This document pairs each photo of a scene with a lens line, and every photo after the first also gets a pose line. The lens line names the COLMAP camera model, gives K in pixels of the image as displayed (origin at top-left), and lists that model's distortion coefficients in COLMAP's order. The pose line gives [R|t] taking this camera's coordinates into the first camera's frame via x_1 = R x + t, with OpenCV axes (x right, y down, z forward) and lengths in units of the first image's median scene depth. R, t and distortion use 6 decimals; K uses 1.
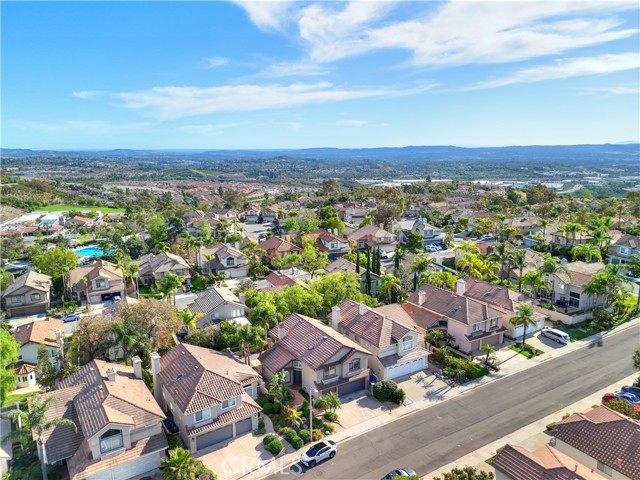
lens RADIAL K [[468.0, 0, 315.9], [0, 468.0, 236.4], [0, 0, 1]] dist [0.078433, -0.076507]
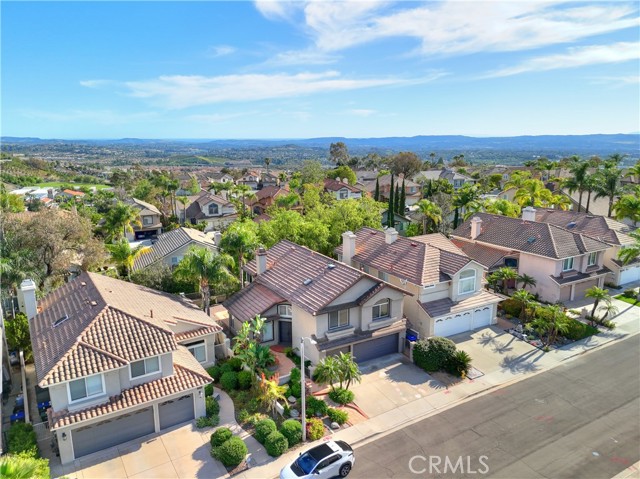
lens RADIAL K [[468.0, 0, 316.6], [0, 468.0, 235.8], [0, 0, 1]] dist [0.078433, -0.076507]
pose [[0.999906, 0.008041, -0.011100, 0.004956], [-0.007830, 0.999791, 0.018909, 0.122262], [0.011250, -0.018820, 0.999760, 0.300571]]
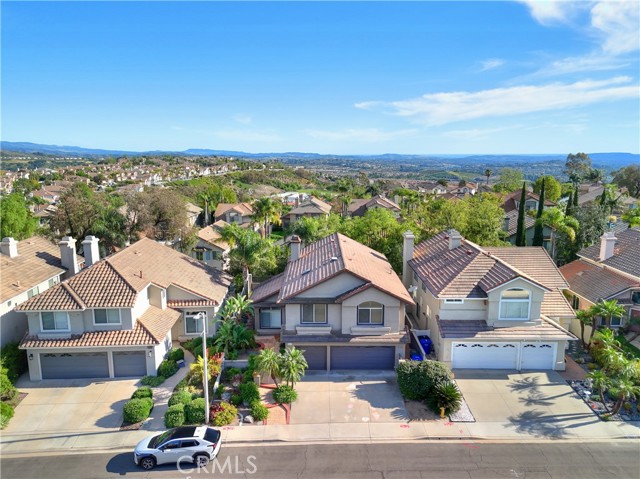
lens RADIAL K [[468.0, 0, 319.2], [0, 468.0, 230.5], [0, 0, 1]] dist [0.078433, -0.076507]
pose [[0.863638, 0.097916, -0.494511, 0.197153], [-0.108704, 0.994050, 0.006981, 0.133483], [0.492252, 0.047726, 0.869143, 0.382291]]
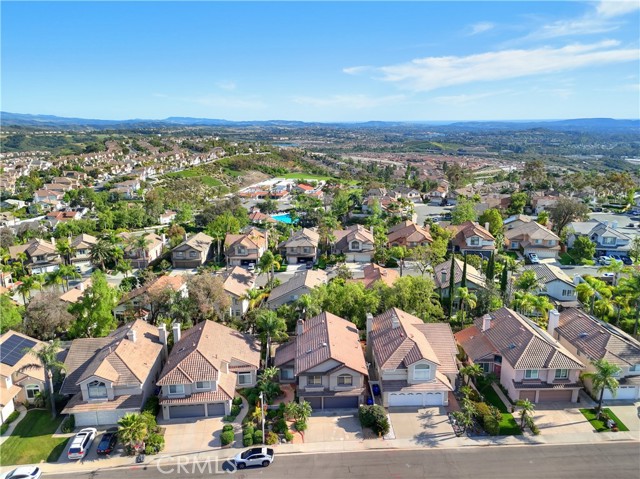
lens RADIAL K [[468.0, 0, 321.2], [0, 468.0, 243.1], [0, 0, 1]] dist [0.078433, -0.076507]
pose [[0.879928, 0.127638, -0.457641, 0.310824], [-0.095245, 0.991073, 0.093283, -0.056666], [0.465463, -0.038494, 0.884230, 0.117286]]
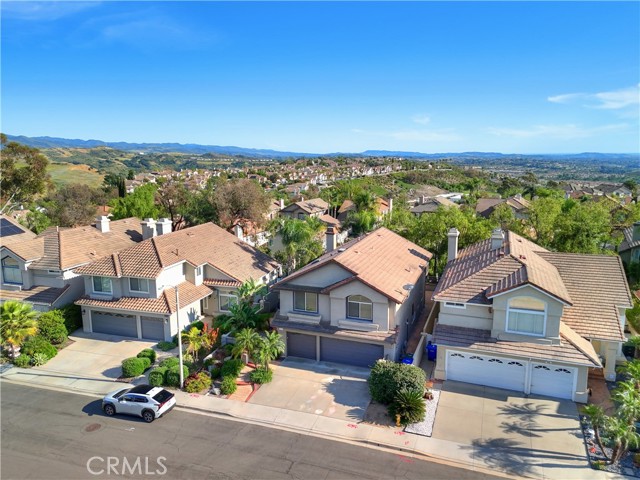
lens RADIAL K [[468.0, 0, 320.6], [0, 468.0, 230.6], [0, 0, 1]] dist [0.078433, -0.076507]
pose [[0.630265, 0.137663, -0.764078, 0.297620], [-0.152004, 0.986988, 0.052441, 0.125130], [0.761355, 0.083091, 0.642989, 0.469847]]
